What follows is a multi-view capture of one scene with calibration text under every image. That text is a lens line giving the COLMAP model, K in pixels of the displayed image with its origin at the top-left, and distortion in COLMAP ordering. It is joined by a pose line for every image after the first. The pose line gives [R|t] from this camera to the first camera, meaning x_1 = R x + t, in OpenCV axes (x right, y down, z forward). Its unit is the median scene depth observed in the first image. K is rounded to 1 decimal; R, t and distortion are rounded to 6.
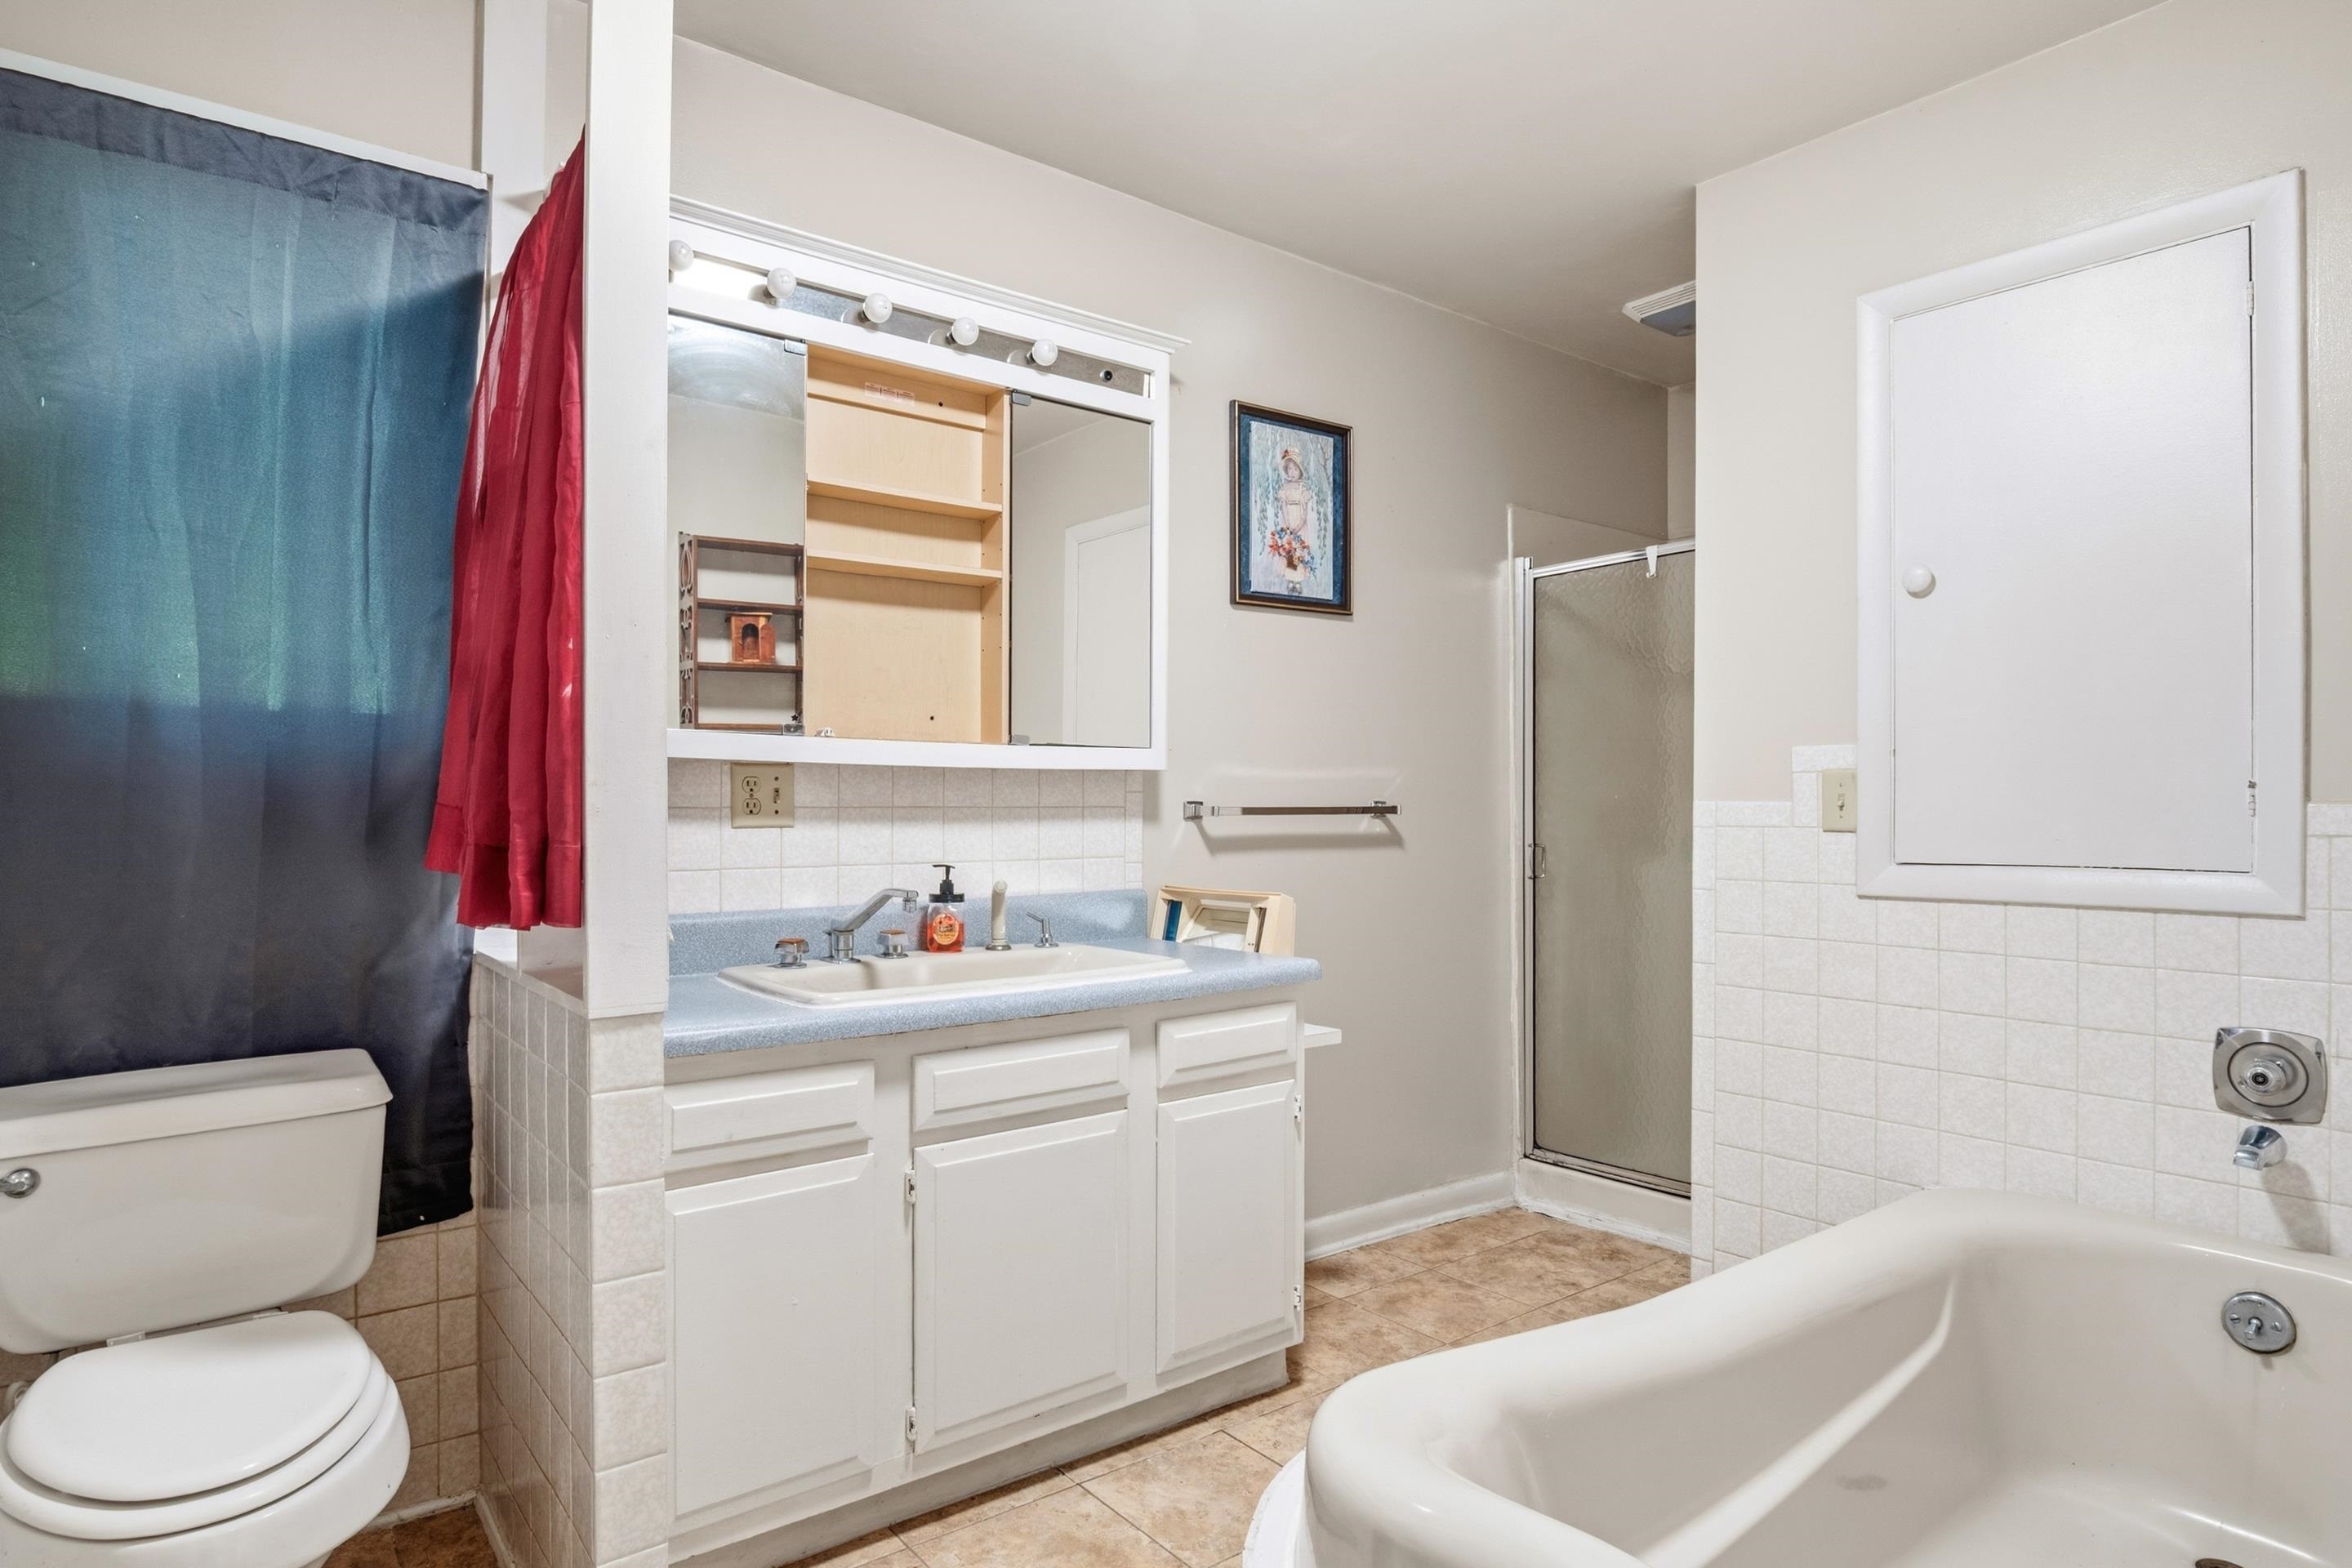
lens RADIAL K [[1270.4, 0, 1173.5], [0, 1270.4, 794.5], [0, 0, 1]] dist [-0.001733, -0.000617]
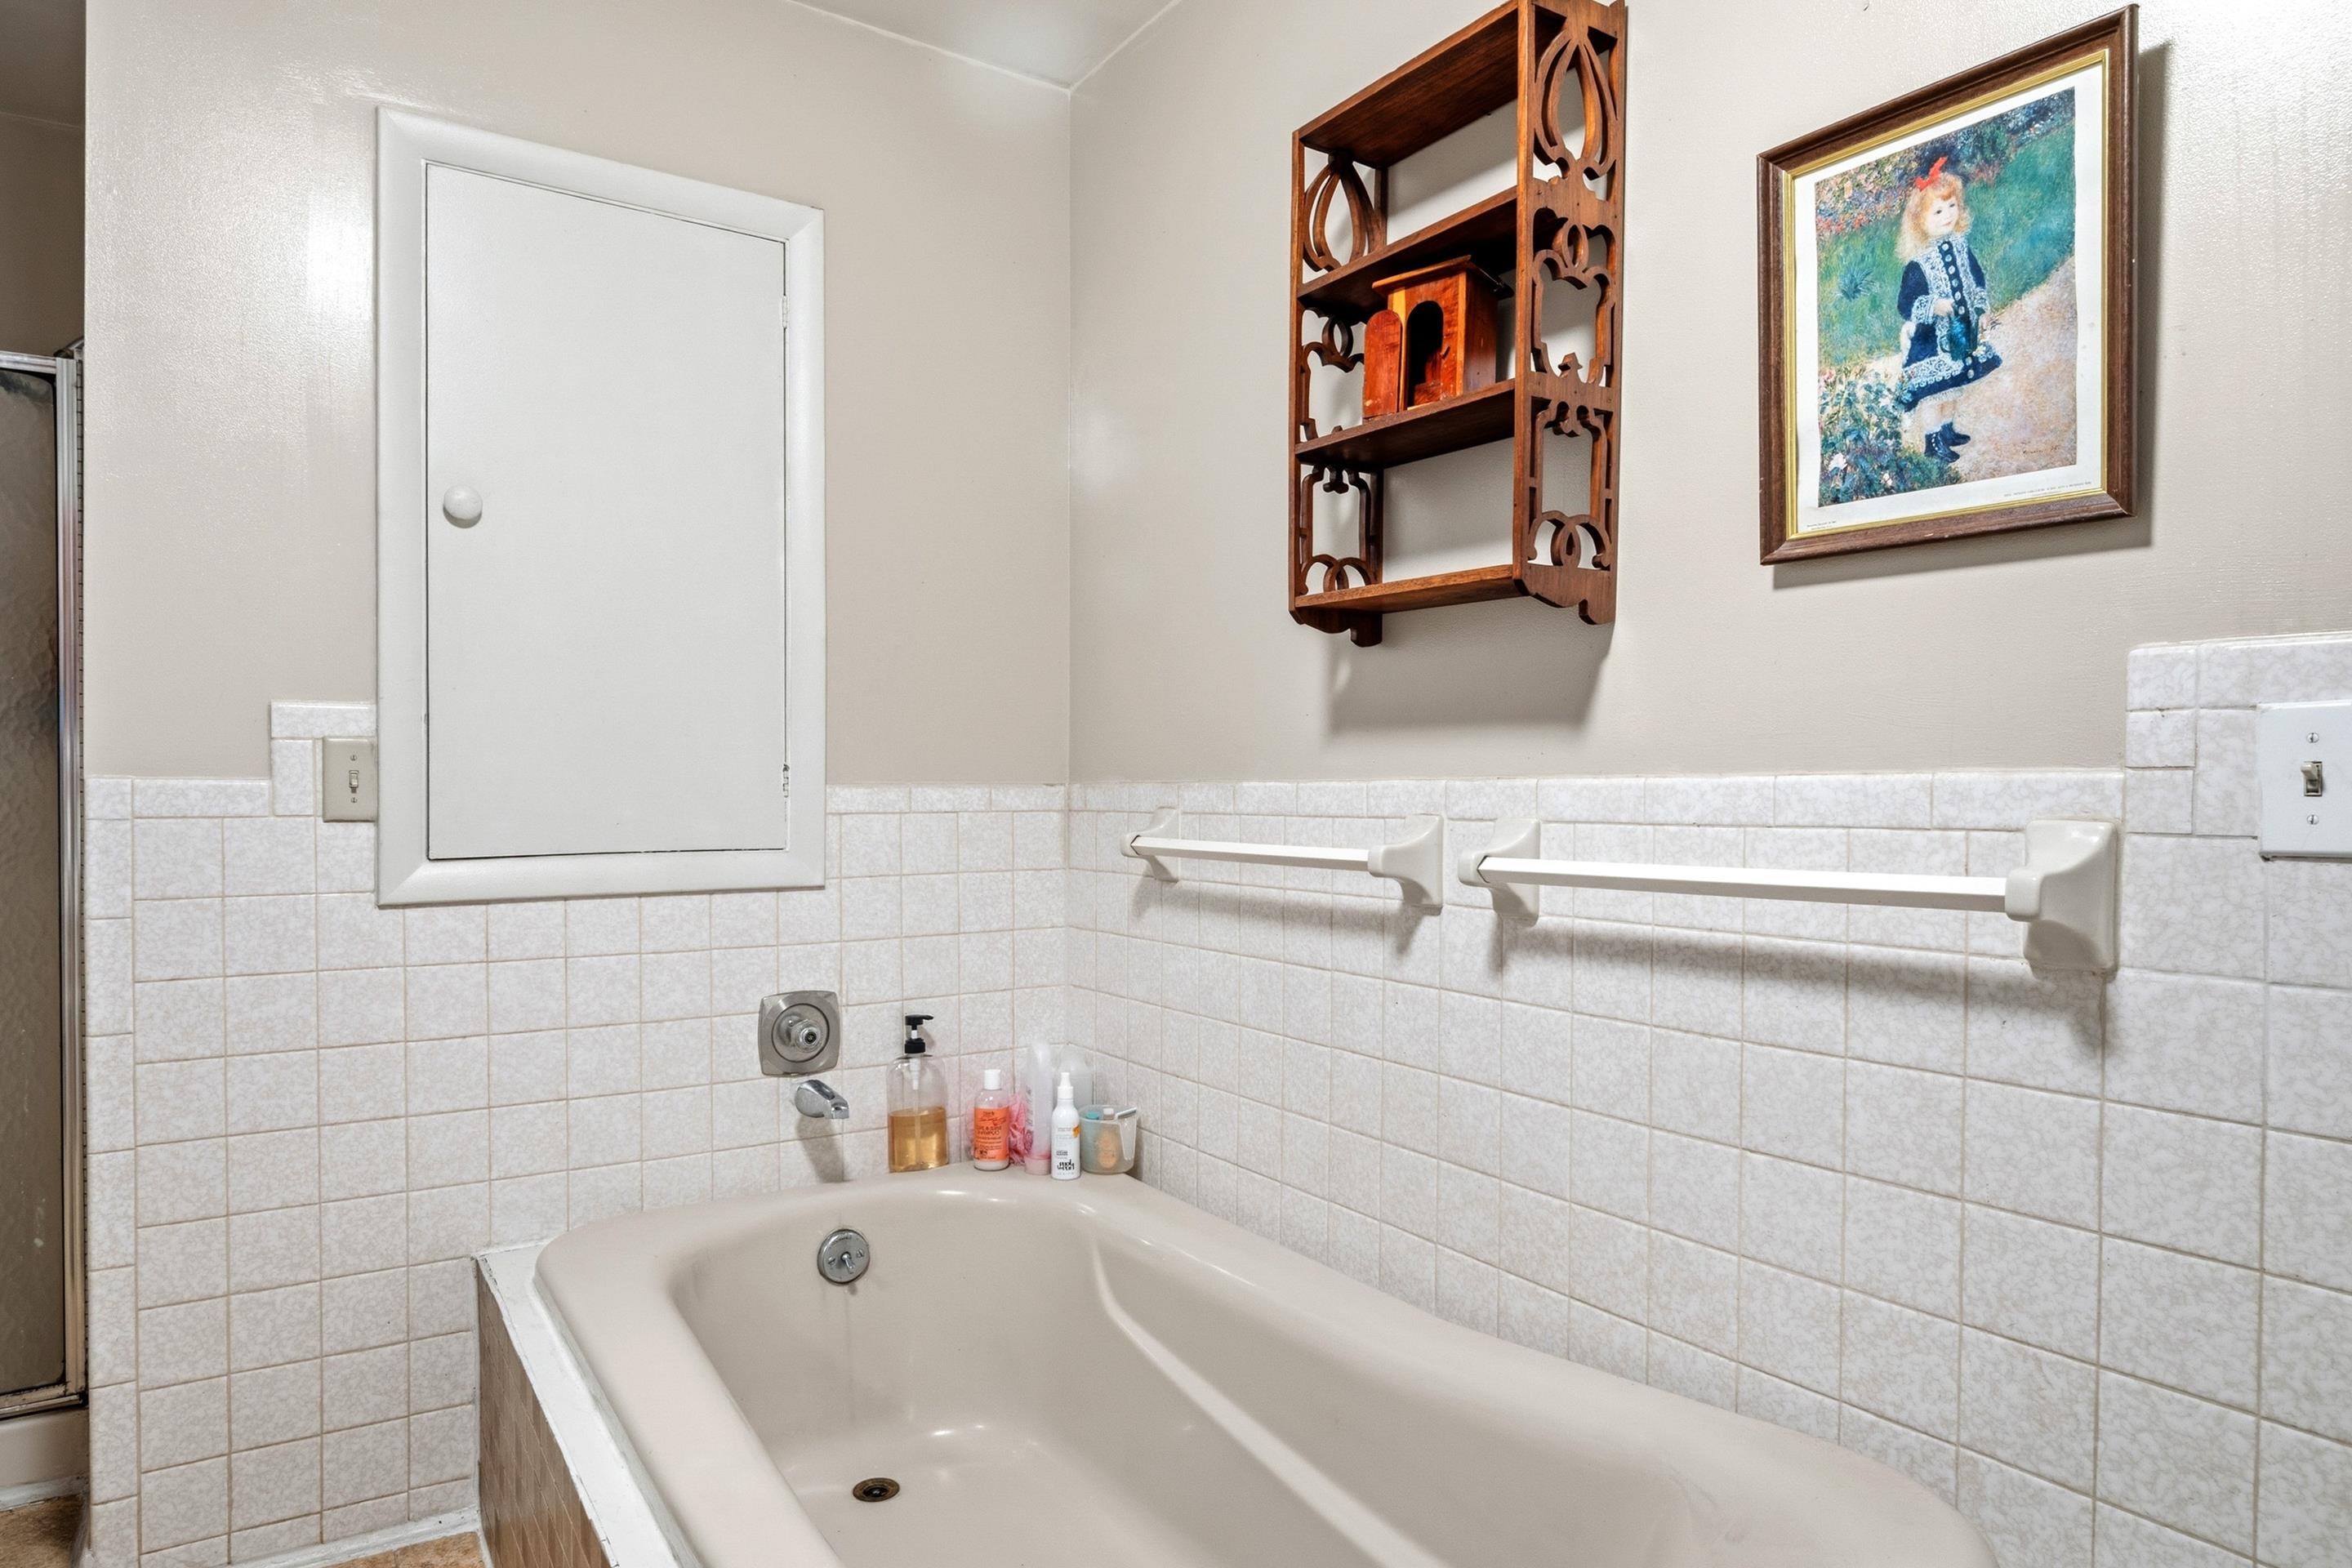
lens RADIAL K [[1377.3, 0, 1158.1], [0, 1377.3, 788.7], [0, 0, 1]] dist [-0.000299, -0.010988]
pose [[0.107048, -0.006892, 0.994230, -0.245269], [-0.014632, 0.999857, 0.008506, -0.003780], [-0.994146, -0.015458, 0.106931, 0.492639]]
